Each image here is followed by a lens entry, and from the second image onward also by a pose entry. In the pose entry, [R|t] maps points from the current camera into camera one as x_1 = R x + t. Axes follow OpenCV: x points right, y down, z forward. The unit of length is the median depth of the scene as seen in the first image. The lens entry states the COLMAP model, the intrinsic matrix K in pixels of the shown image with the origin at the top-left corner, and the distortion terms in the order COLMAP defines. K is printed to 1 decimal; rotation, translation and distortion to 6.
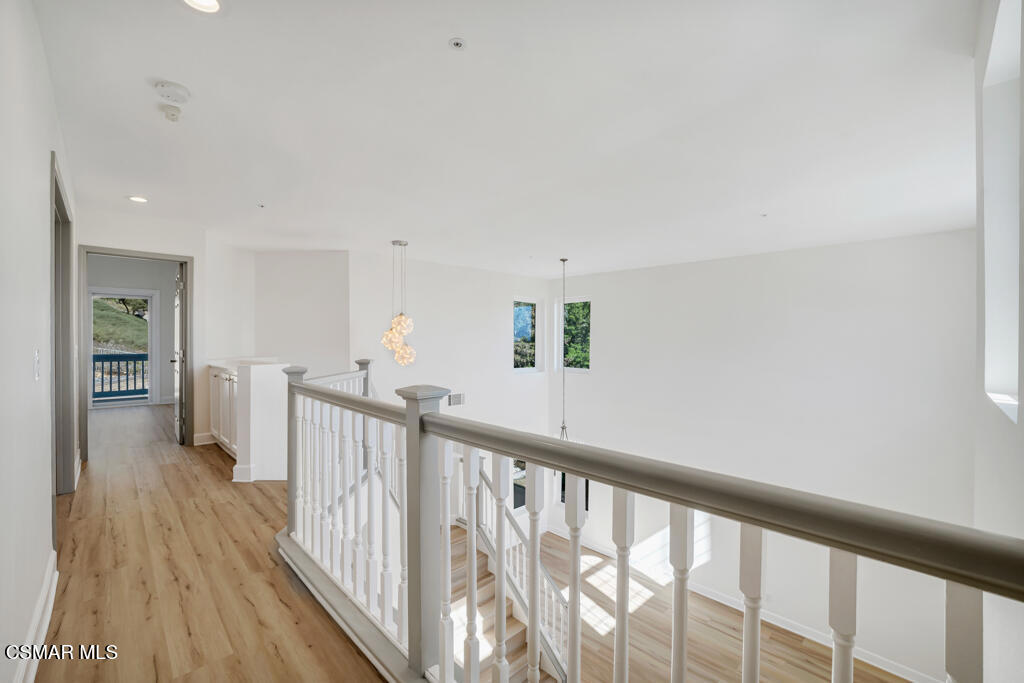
lens RADIAL K [[442.5, 0, 505.6], [0, 442.5, 334.8], [0, 0, 1]] dist [-0.037905, 0.003742]
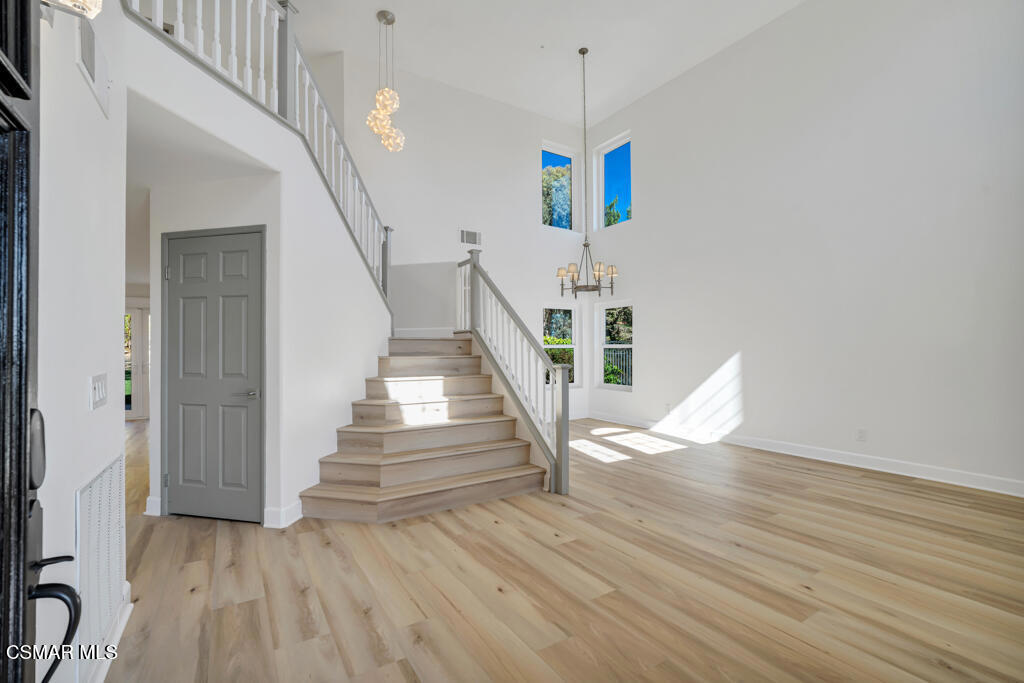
lens RADIAL K [[442.5, 0, 500.8], [0, 442.5, 347.0], [0, 0, 1]] dist [-0.037905, 0.003742]
pose [[0.978771, -0.010357, -0.204693, 0.169541], [0.011454, 0.999926, 0.004173, 0.476203], [0.204635, -0.006429, 0.978817, 0.168079]]
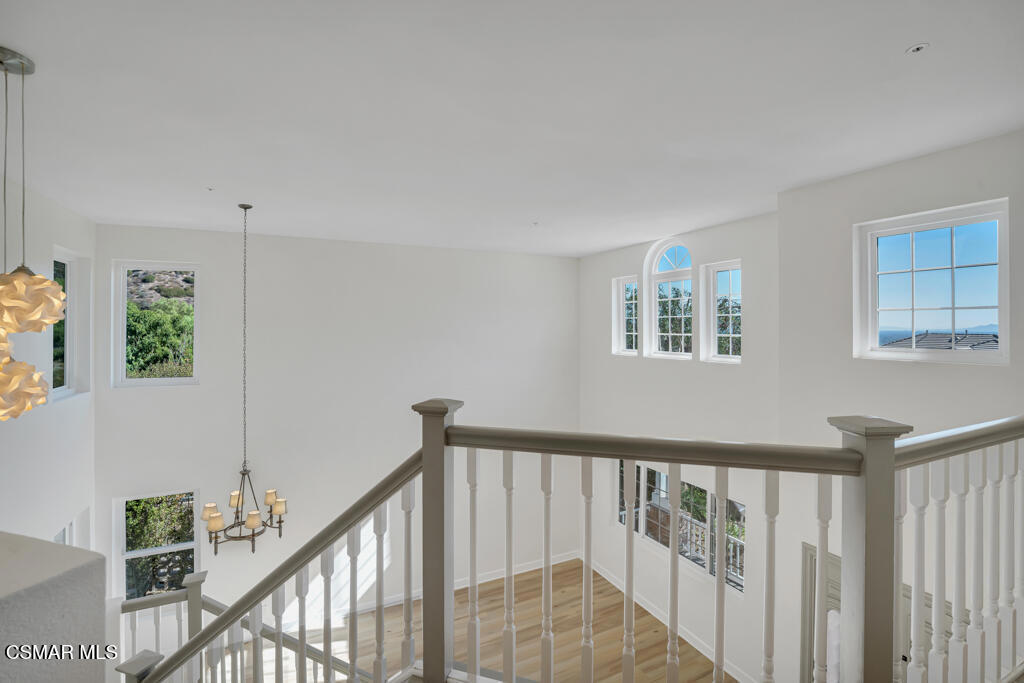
lens RADIAL K [[456.5, 0, 517.4], [0, 456.5, 320.6], [0, 0, 1]] dist [-0.028634, 0.003985]
pose [[0.294540, 0.004784, 0.955627, -0.441607], [-0.008892, 0.999958, -0.002265, -0.010351], [-0.955598, -0.007830, 0.294570, 0.526786]]
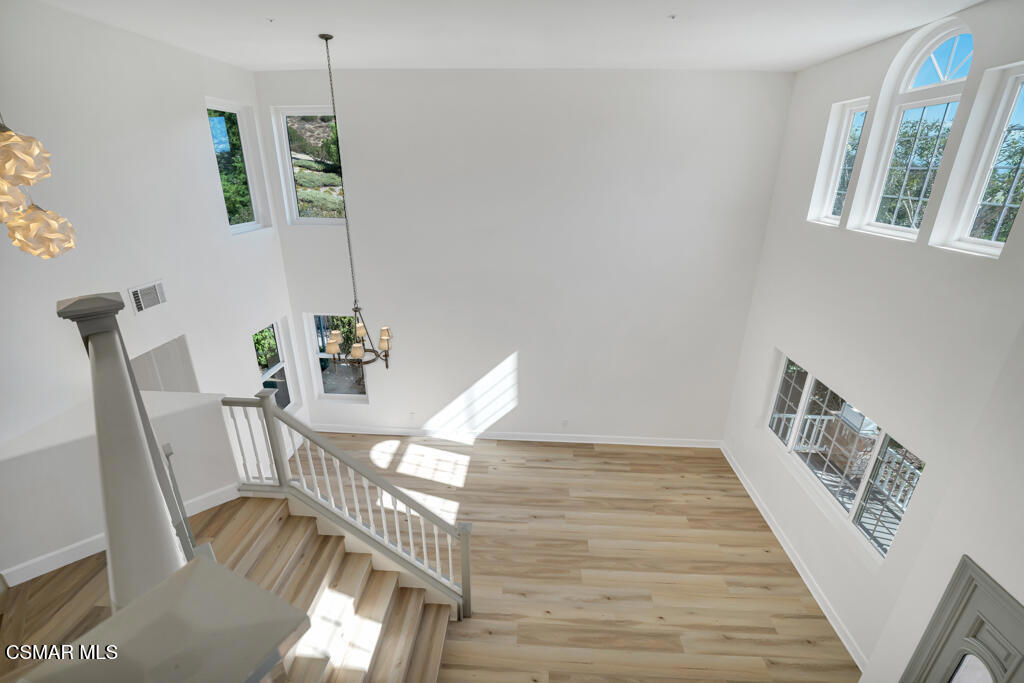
lens RADIAL K [[456.5, 0, 516.4], [0, 456.5, 339.0], [0, 0, 1]] dist [-0.028634, 0.003985]
pose [[0.722724, -0.242684, 0.647127, -0.202013], [-0.016101, 0.930158, 0.366808, -0.023257], [-0.690949, -0.275520, 0.668340, 0.380051]]
